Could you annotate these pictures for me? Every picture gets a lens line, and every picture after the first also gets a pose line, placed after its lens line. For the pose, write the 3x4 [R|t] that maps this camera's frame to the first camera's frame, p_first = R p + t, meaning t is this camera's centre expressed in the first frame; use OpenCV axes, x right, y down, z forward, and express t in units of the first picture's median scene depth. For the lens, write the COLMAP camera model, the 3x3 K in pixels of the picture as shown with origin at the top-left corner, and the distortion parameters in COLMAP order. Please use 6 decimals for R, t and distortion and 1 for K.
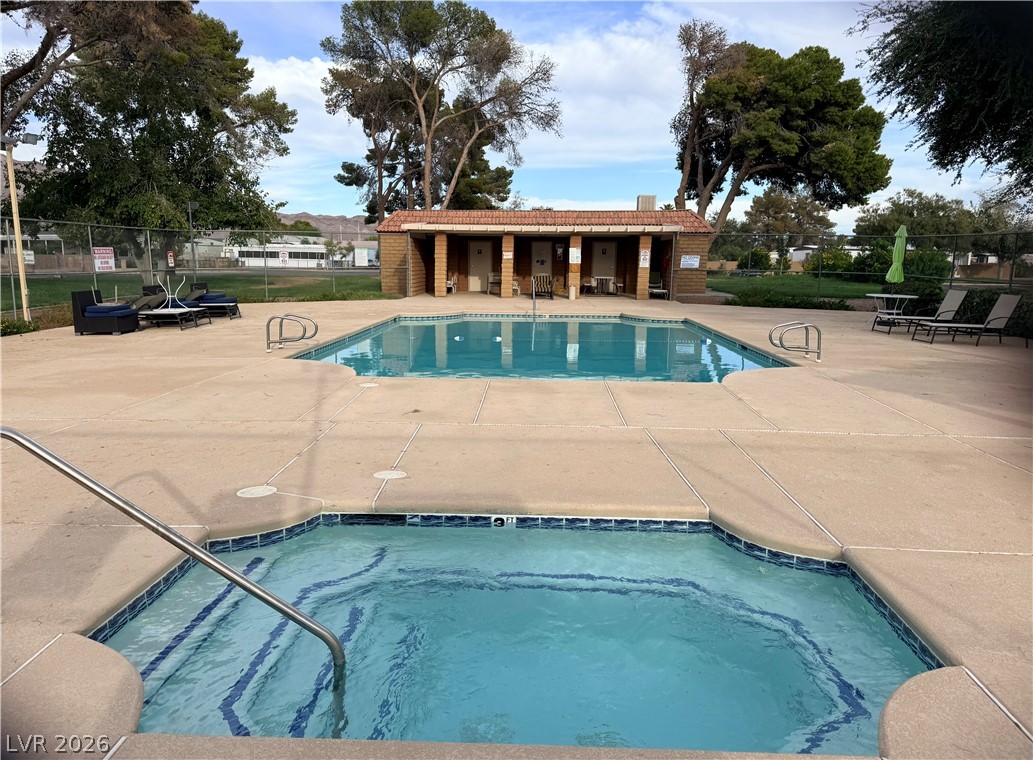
lens RADIAL K [[735.0, 0, 524.6], [0, 735.0, 386.4], [0, 0, 1]] dist [0.007210, -0.004308]
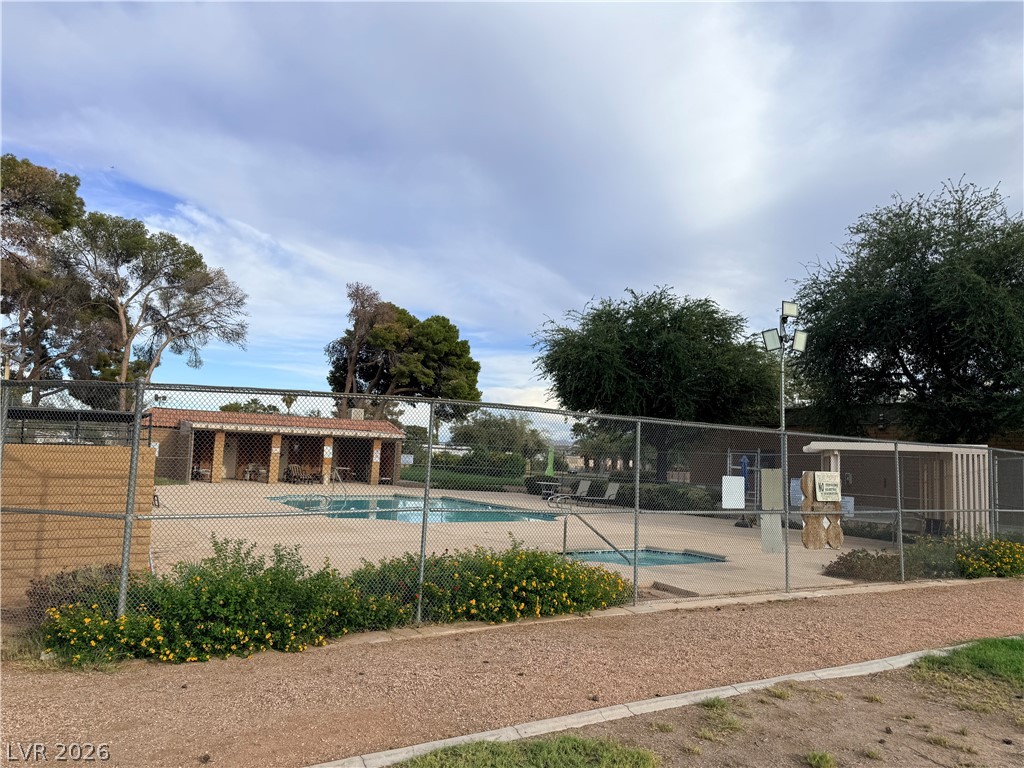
lens RADIAL K [[728.6, 0, 504.1], [0, 728.6, 386.1], [0, 0, 1]] dist [0.007210, -0.004308]
pose [[0.814918, 0.080969, 0.573893, -0.337690], [0.066671, 0.970524, -0.231599, 0.027319], [-0.575729, 0.226996, 0.785499, -0.202933]]
